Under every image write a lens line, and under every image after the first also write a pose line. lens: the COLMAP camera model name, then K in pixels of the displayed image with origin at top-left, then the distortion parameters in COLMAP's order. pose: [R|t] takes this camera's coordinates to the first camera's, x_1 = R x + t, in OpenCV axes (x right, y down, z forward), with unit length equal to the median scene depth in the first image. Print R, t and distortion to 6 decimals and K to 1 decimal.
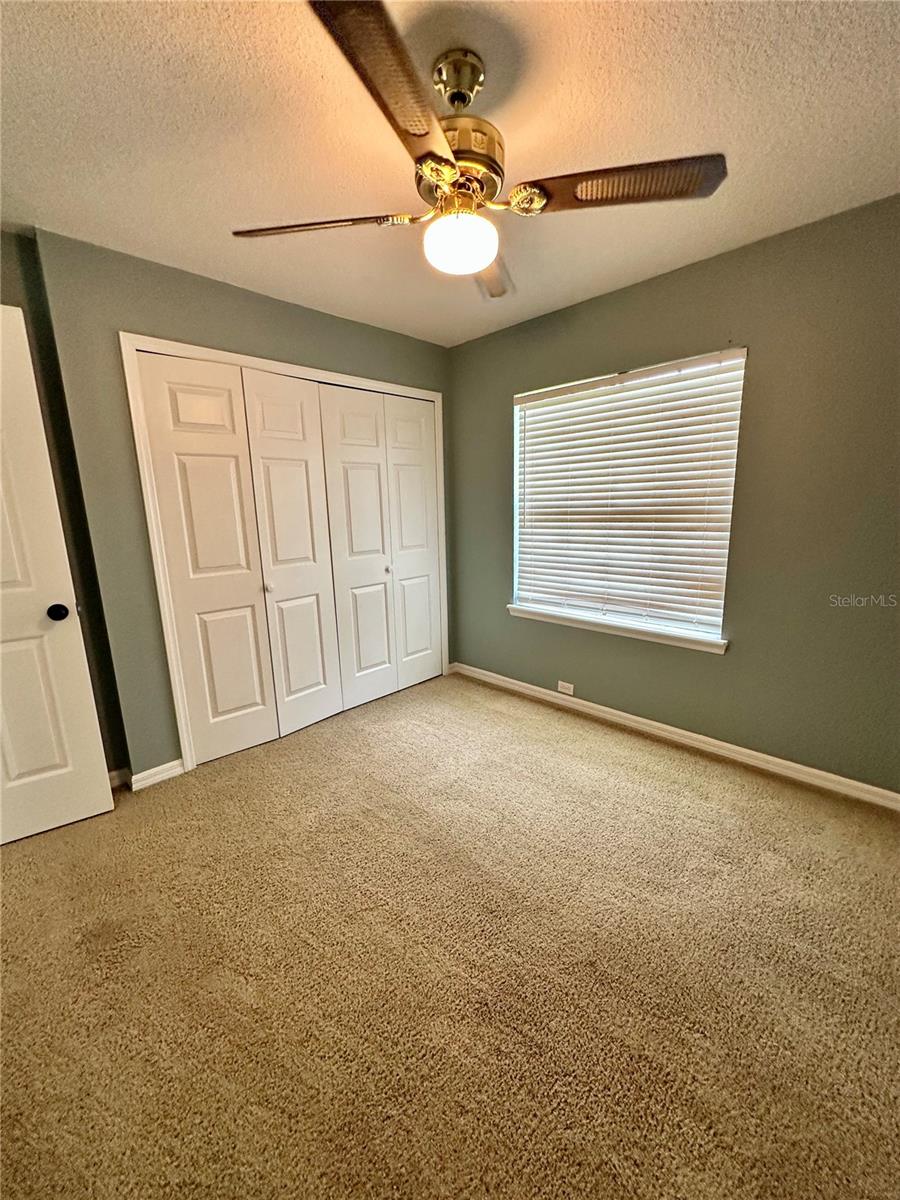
lens RADIAL K [[479.5, 0, 450.7], [0, 479.5, 599.7], [0, 0, 1]] dist [-0.002980, 0.000902]
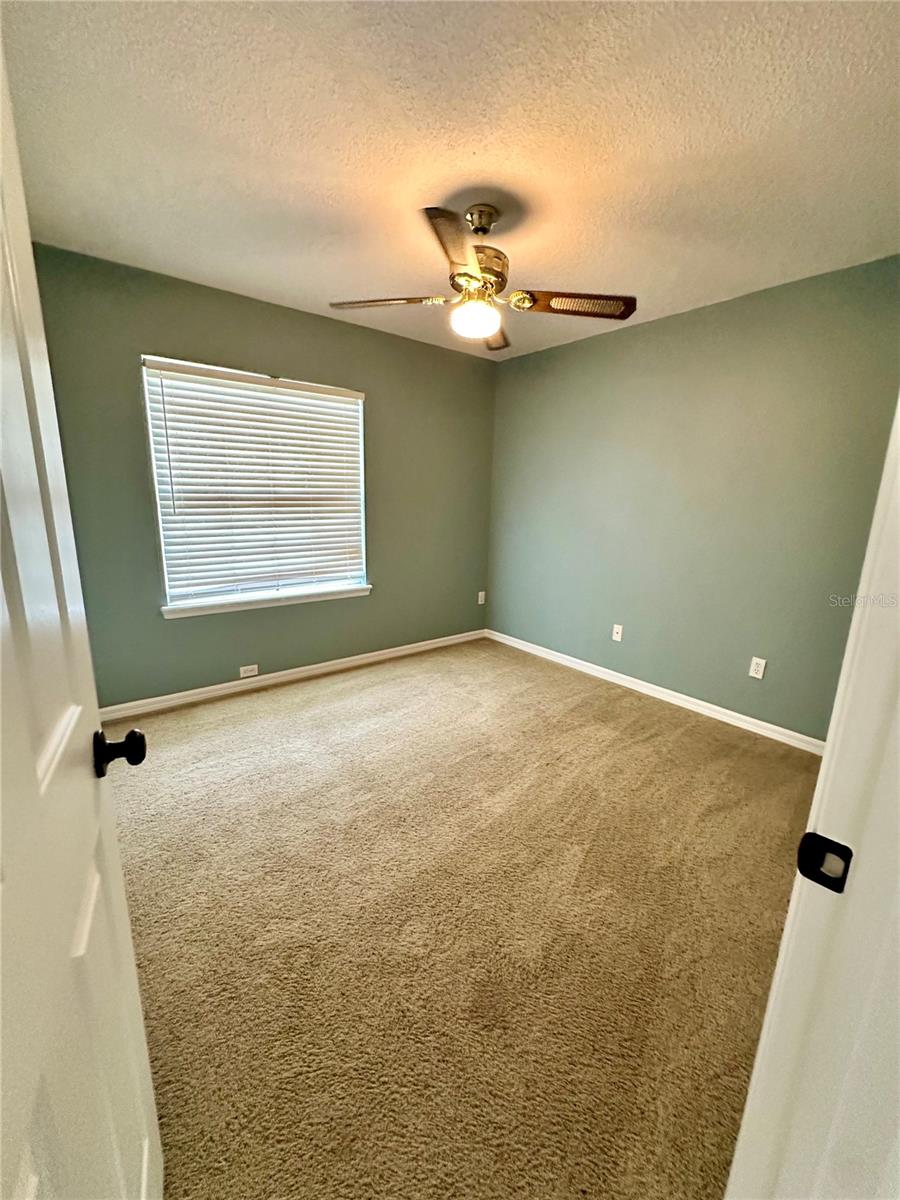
lens RADIAL K [[479.5, 0, 450.1], [0, 479.5, 601.2], [0, 0, 1]] dist [-0.002980, 0.000902]
pose [[0.117062, -0.184077, 0.975916, -0.734845], [0.176227, 0.970928, 0.161998, -0.054504], [-0.977364, 0.153019, 0.146098, 0.443640]]
